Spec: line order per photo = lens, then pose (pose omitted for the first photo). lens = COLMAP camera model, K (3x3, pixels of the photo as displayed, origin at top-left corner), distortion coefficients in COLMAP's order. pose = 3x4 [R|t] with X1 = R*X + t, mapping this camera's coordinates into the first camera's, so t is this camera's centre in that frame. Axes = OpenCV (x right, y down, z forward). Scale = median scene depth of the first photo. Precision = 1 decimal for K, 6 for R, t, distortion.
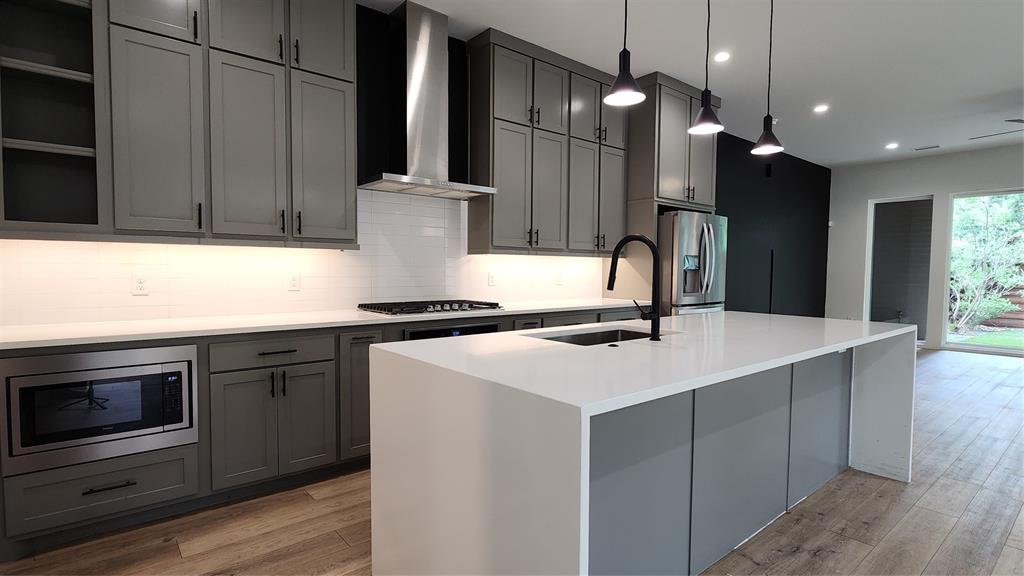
lens RADIAL K [[507.2, 0, 514.4], [0, 507.2, 290.9], [0, 0, 1]] dist [0.001193, -0.001006]
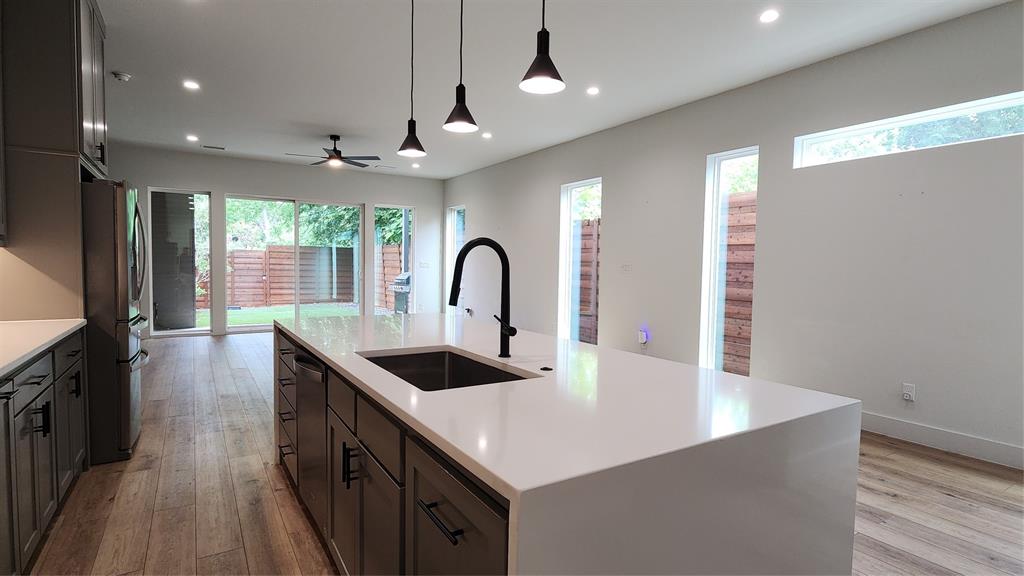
lens RADIAL K [[507.2, 0, 514.4], [0, 507.2, 290.9], [0, 0, 1]] dist [0.001193, -0.001006]
pose [[0.124350, -0.056492, 0.990629, -0.334576], [0.029390, 0.998150, 0.053232, -0.037766], [-0.991803, 0.022496, 0.125780, 0.471369]]
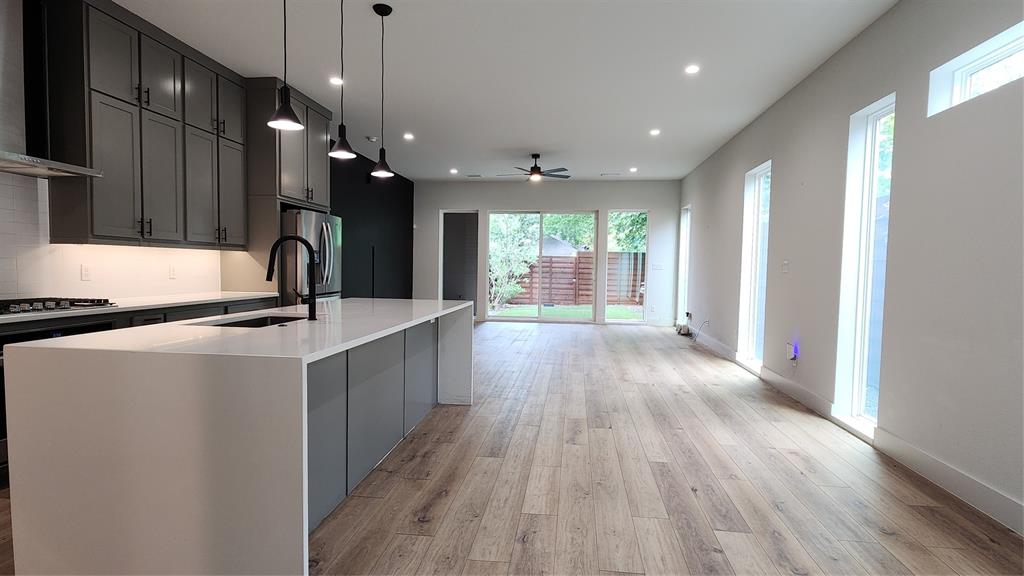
lens RADIAL K [[507.2, 0, 514.4], [0, 507.2, 290.9], [0, 0, 1]] dist [0.001193, -0.001006]
pose [[0.725225, -0.030697, 0.687827, -0.121136], [0.020925, 0.999527, 0.022545, 0.003848], [-0.688194, -0.001958, 0.725524, -0.140718]]
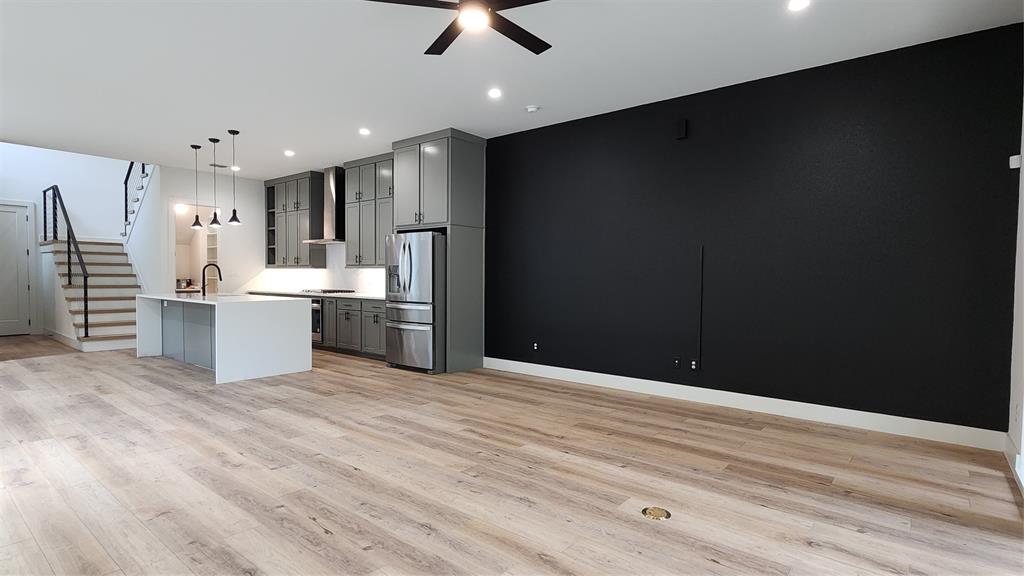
lens RADIAL K [[507.2, 0, 514.4], [0, 507.2, 290.9], [0, 0, 1]] dist [0.001193, -0.001006]
pose [[0.203853, 0.024533, -0.978694, 2.129388], [-0.050131, 0.998636, 0.014591, -0.045072], [0.977717, 0.046088, 0.204805, 1.249017]]
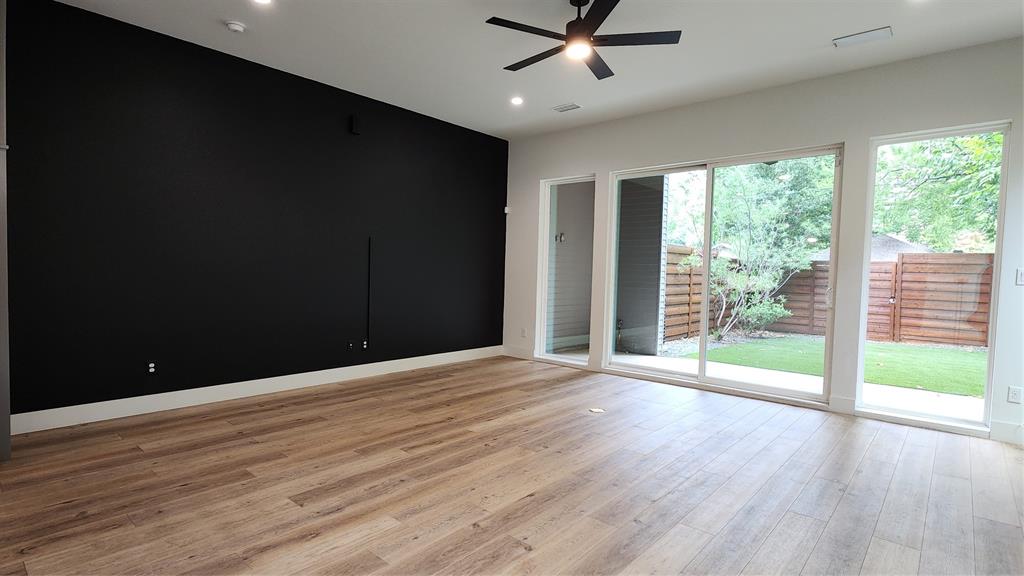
lens RADIAL K [[507.2, 0, 514.4], [0, 507.2, 290.9], [0, 0, 1]] dist [0.001193, -0.001006]
pose [[0.986820, 0.008598, 0.161596, 1.162478], [-0.008646, 0.999963, -0.000412, -0.015609], [-0.161594, -0.000991, 0.986857, 0.507109]]
